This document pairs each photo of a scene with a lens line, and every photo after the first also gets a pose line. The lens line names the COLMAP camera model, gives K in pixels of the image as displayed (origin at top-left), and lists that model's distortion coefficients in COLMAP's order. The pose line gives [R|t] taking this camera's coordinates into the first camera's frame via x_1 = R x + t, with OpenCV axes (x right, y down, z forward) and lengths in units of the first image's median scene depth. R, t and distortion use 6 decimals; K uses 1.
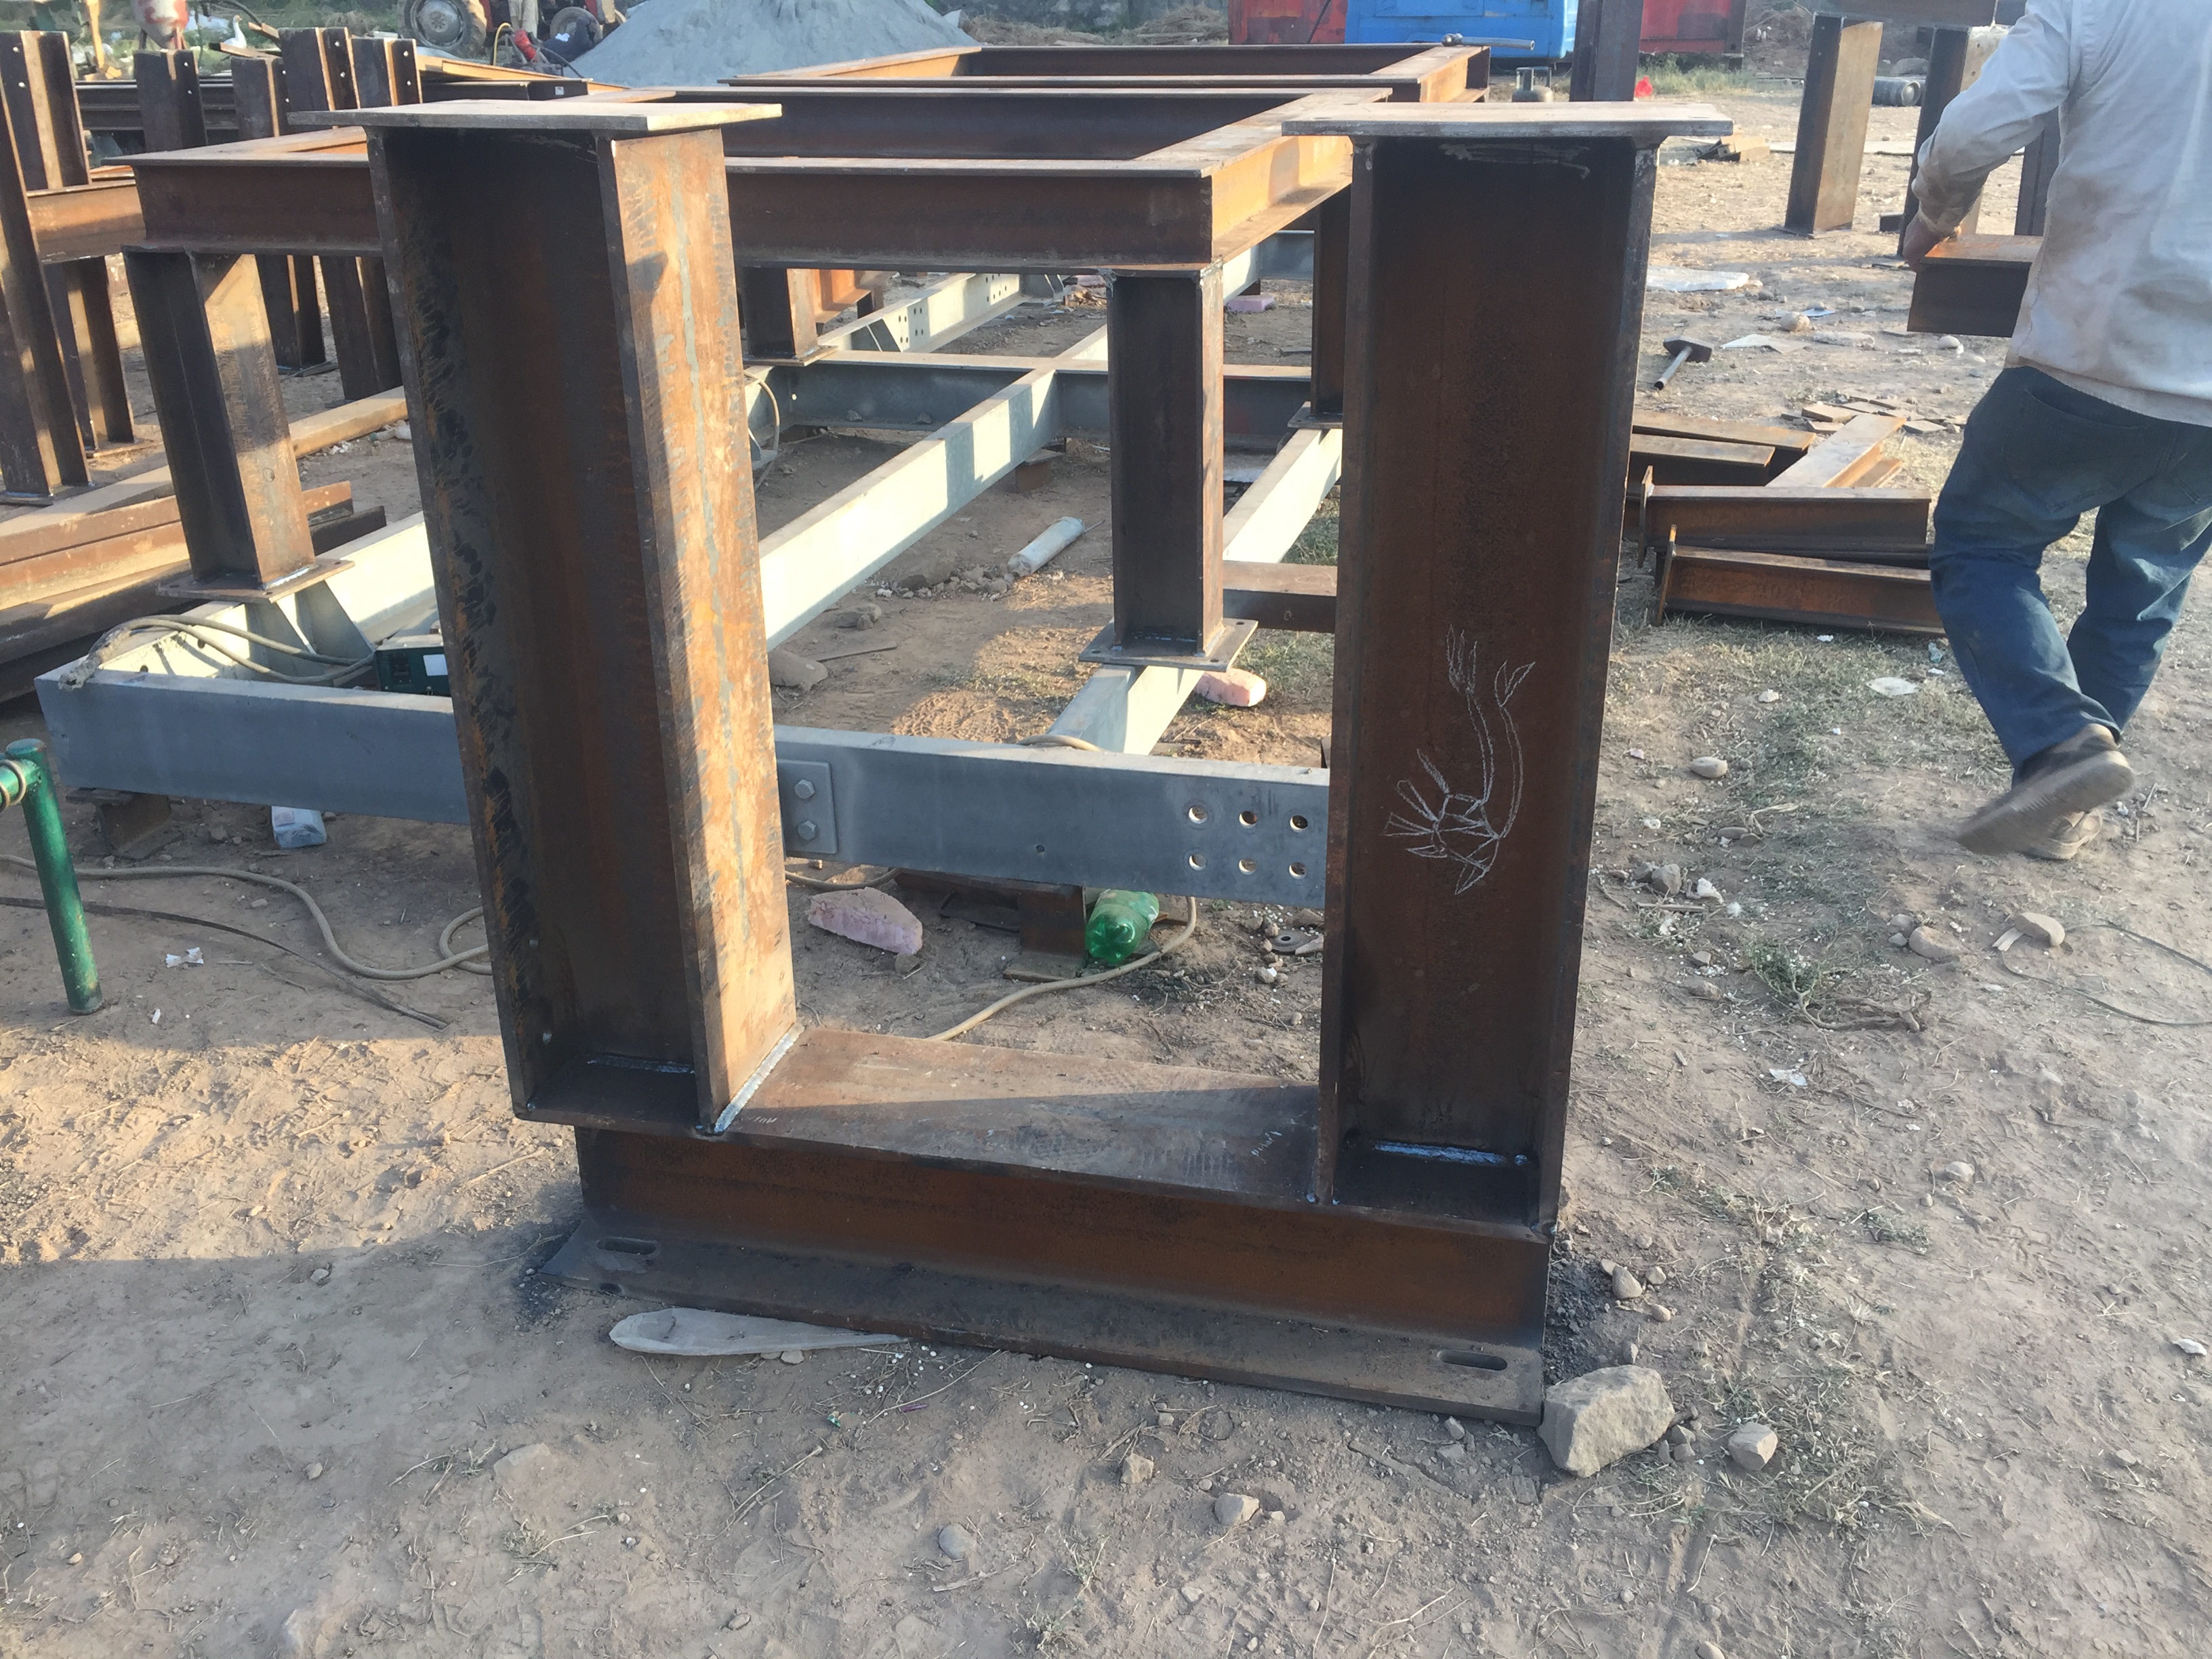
lens RADIAL K [[1995.8, 0, 1106.0], [0, 1995.8, 829.5], [0, 0, 1]] dist [0.079591, -0.120122]
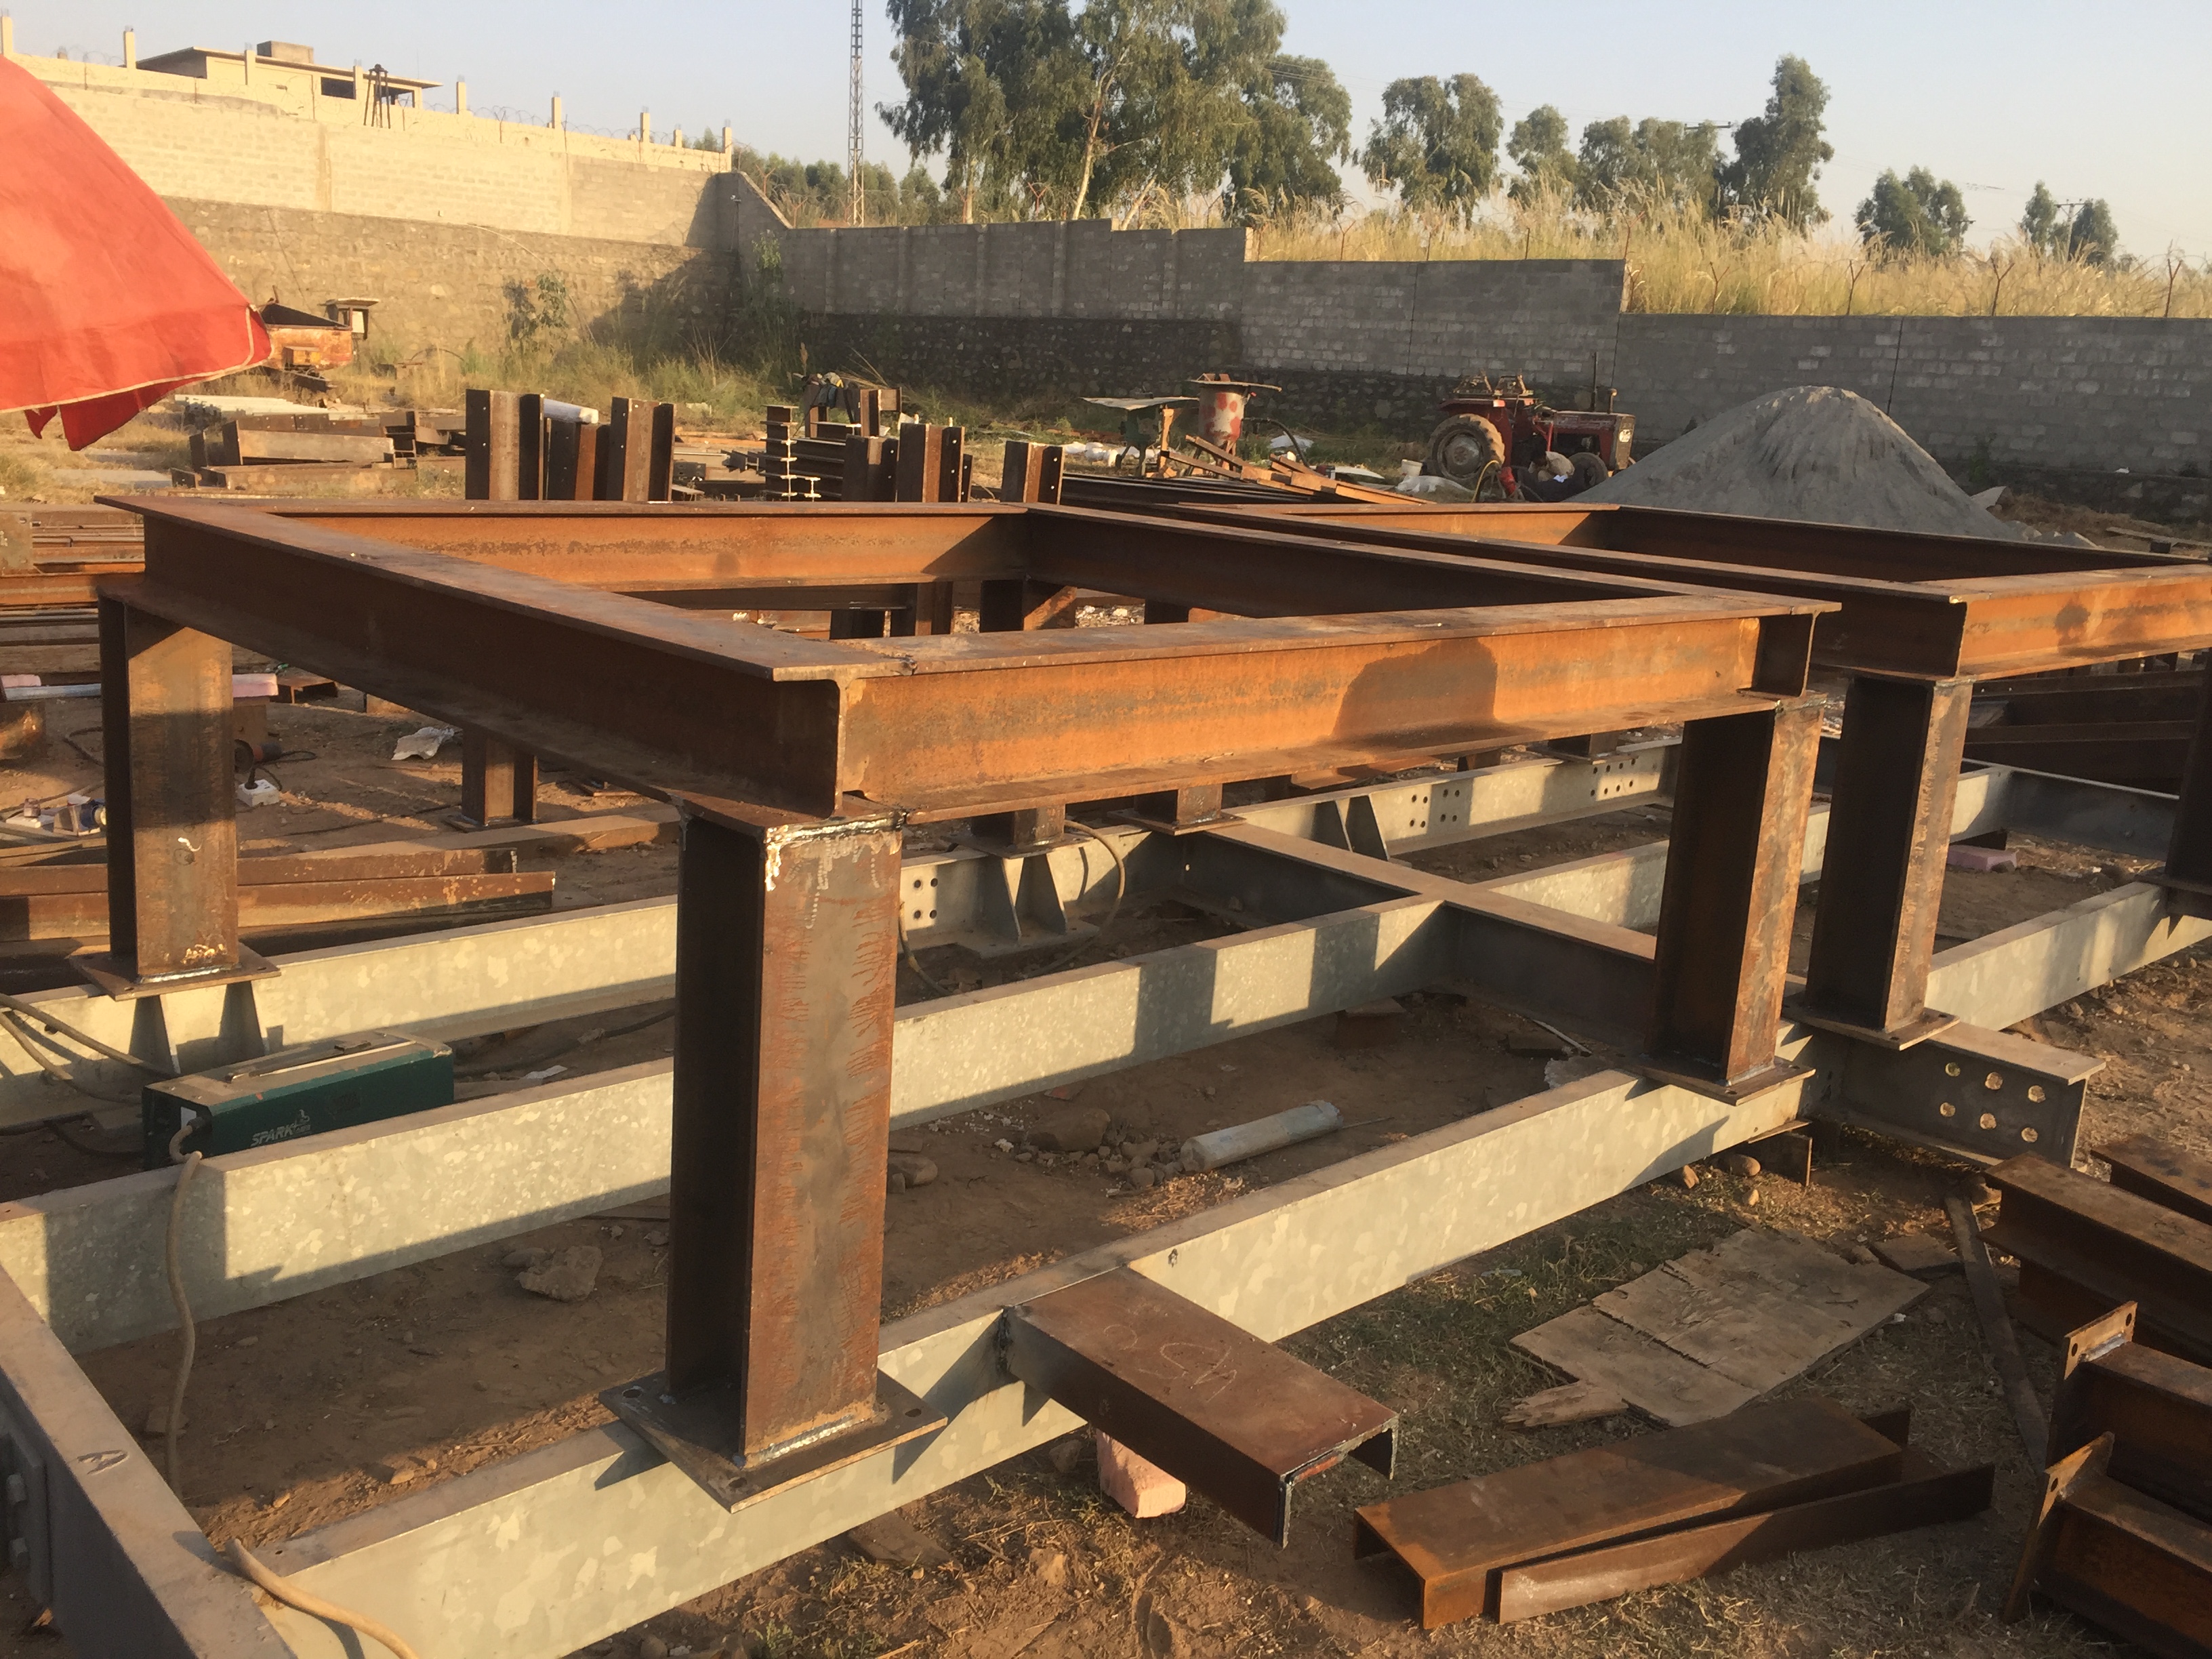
lens RADIAL K [[1920.3, 0, 1106.0], [0, 1920.3, 829.5], [0, 0, 1]] dist [0.037089, -0.001034]
pose [[0.841076, 0.181685, -0.509491, 0.265758], [-0.277470, 0.953454, -0.118048, -0.155462], [0.464329, 0.240656, 0.852340, 0.369819]]
